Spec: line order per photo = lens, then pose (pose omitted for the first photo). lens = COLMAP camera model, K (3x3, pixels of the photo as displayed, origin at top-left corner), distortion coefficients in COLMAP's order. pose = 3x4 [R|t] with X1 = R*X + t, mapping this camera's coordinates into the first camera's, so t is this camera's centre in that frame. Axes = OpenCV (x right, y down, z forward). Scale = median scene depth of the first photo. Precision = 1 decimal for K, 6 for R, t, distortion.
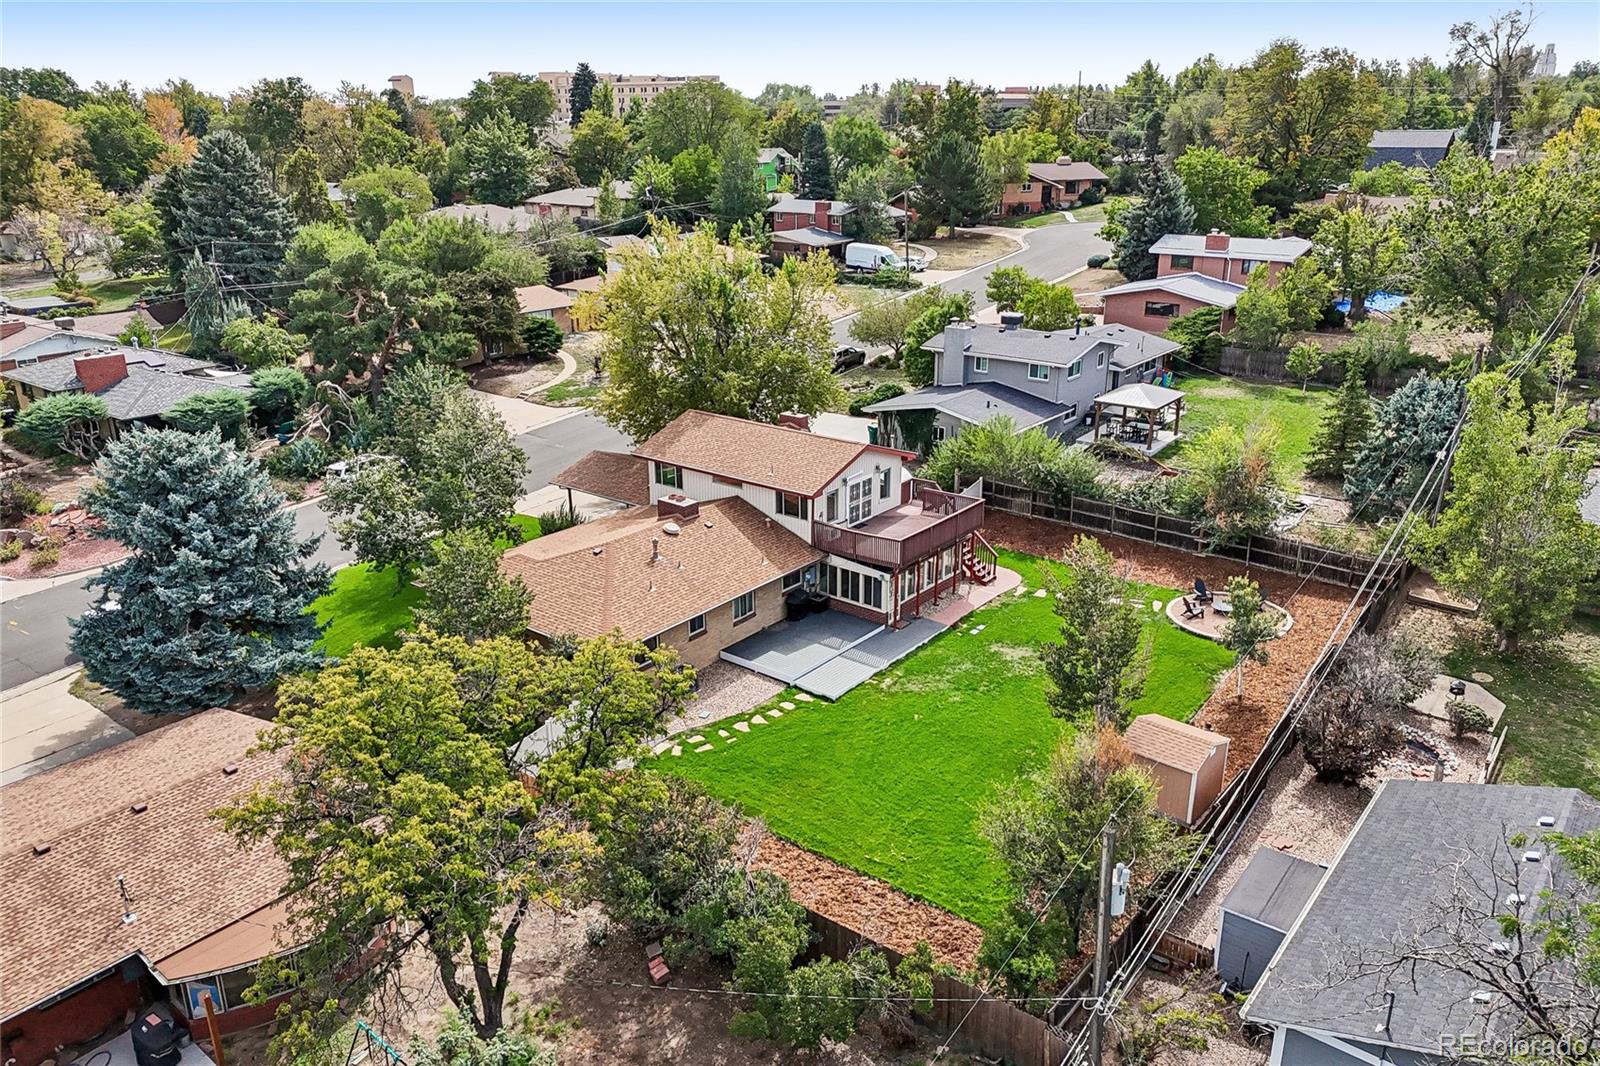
lens RADIAL K [[1179.2, 0, 800.0], [0, 1179.2, 533.0], [0, 0, 1]] dist [0.077871, -0.068838]
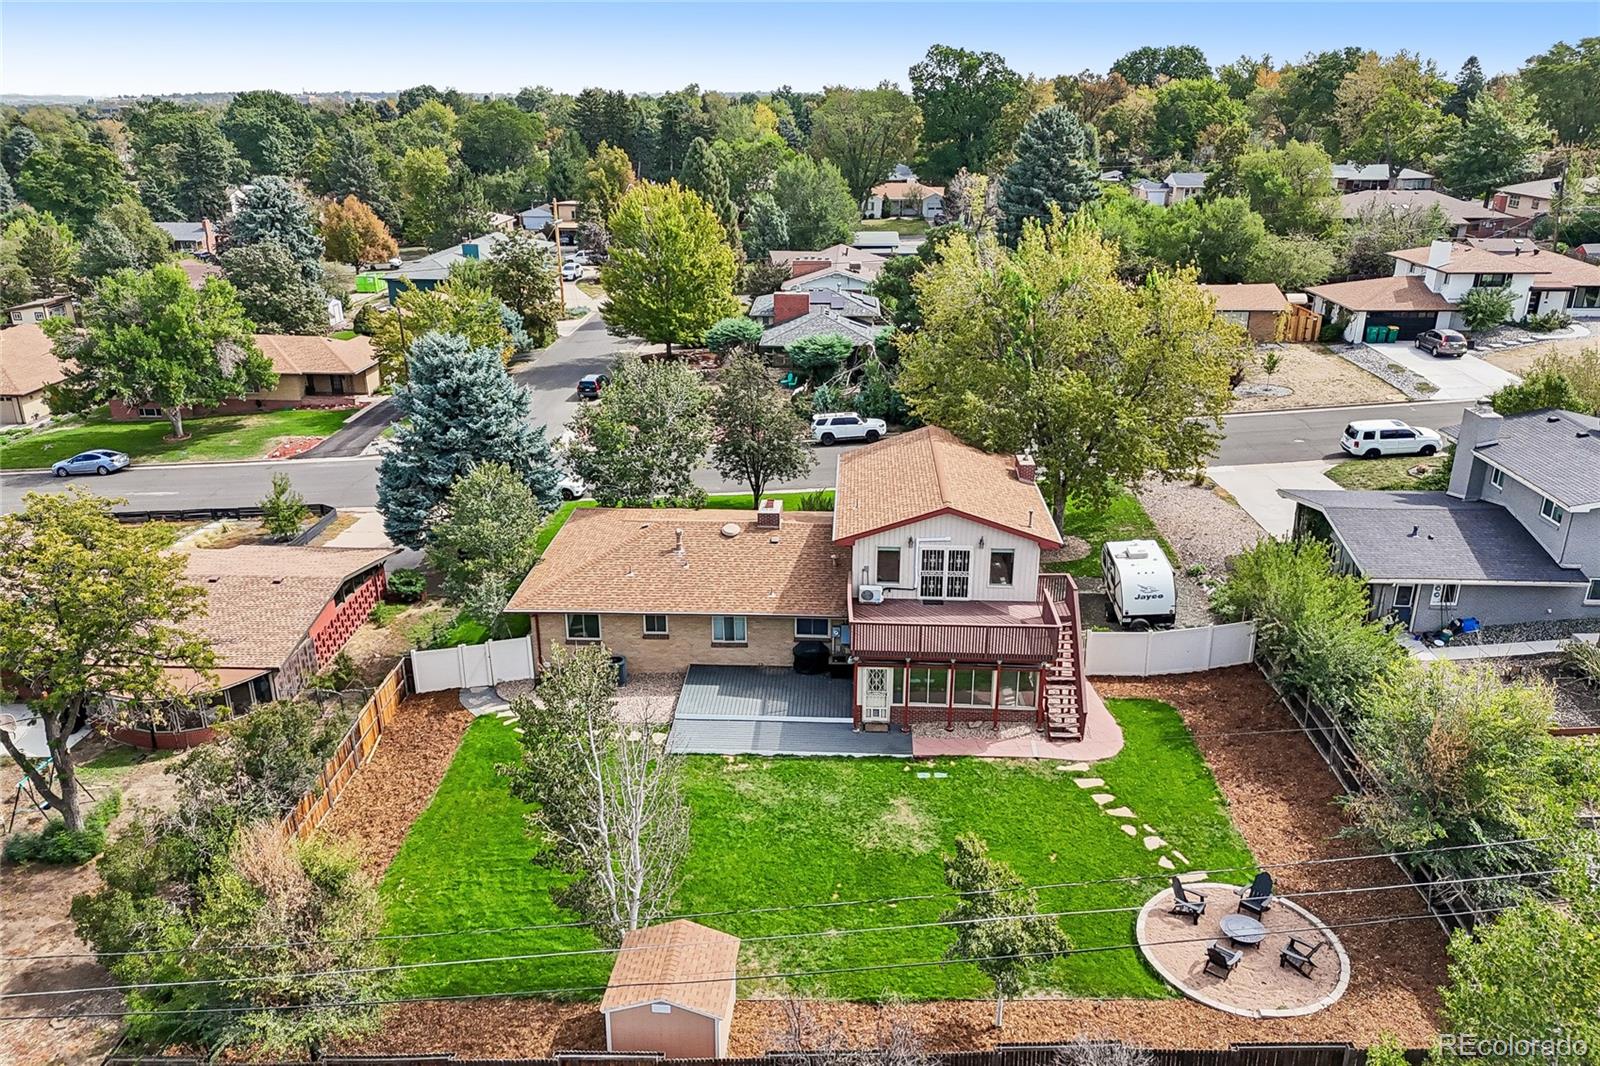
lens RADIAL K [[1179.2, 0, 800.0], [0, 1179.2, 533.0], [0, 0, 1]] dist [0.077871, -0.068838]
pose [[0.581223, 0.289606, -0.760465, 0.597355], [-0.273854, 0.949630, 0.152338, -0.148991], [0.766279, 0.119714, 0.631257, 0.414884]]
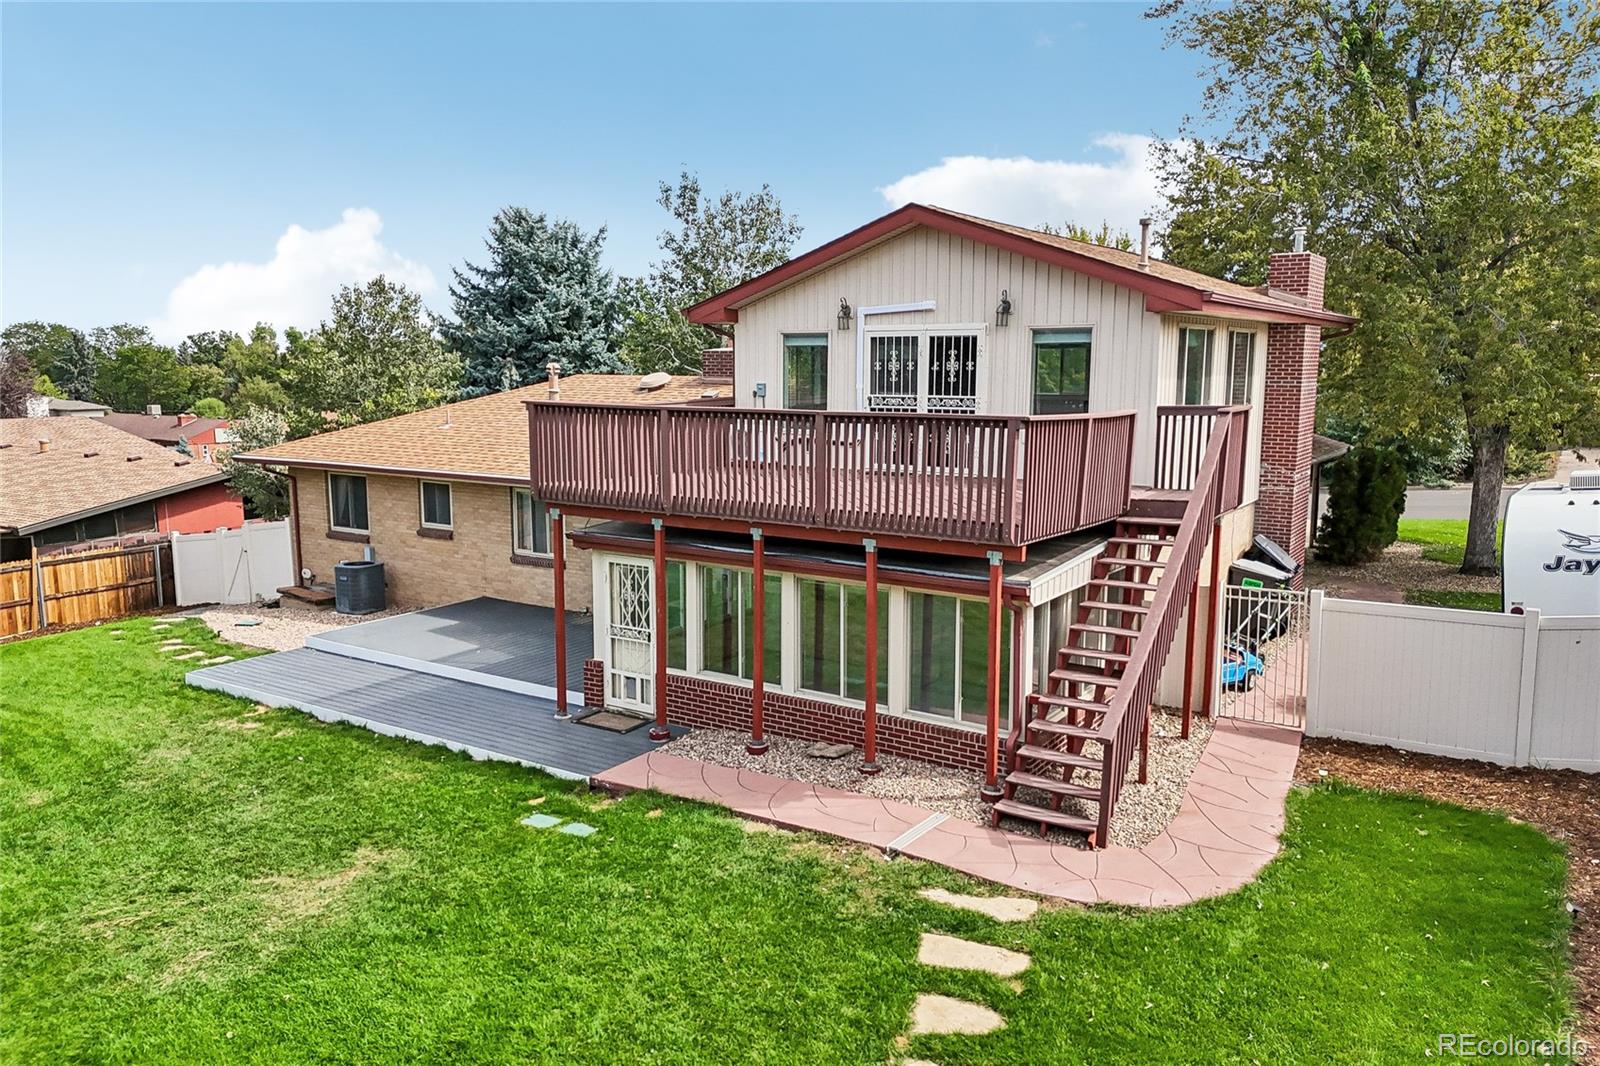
lens RADIAL K [[1179.2, 0, 800.0], [0, 1179.2, 533.0], [0, 0, 1]] dist [0.077871, -0.068838]
pose [[0.092151, 0.150563, -0.984296, 0.367558], [-0.337561, 0.934692, 0.111372, -0.018502], [0.936782, 0.321997, 0.136957, 0.938259]]
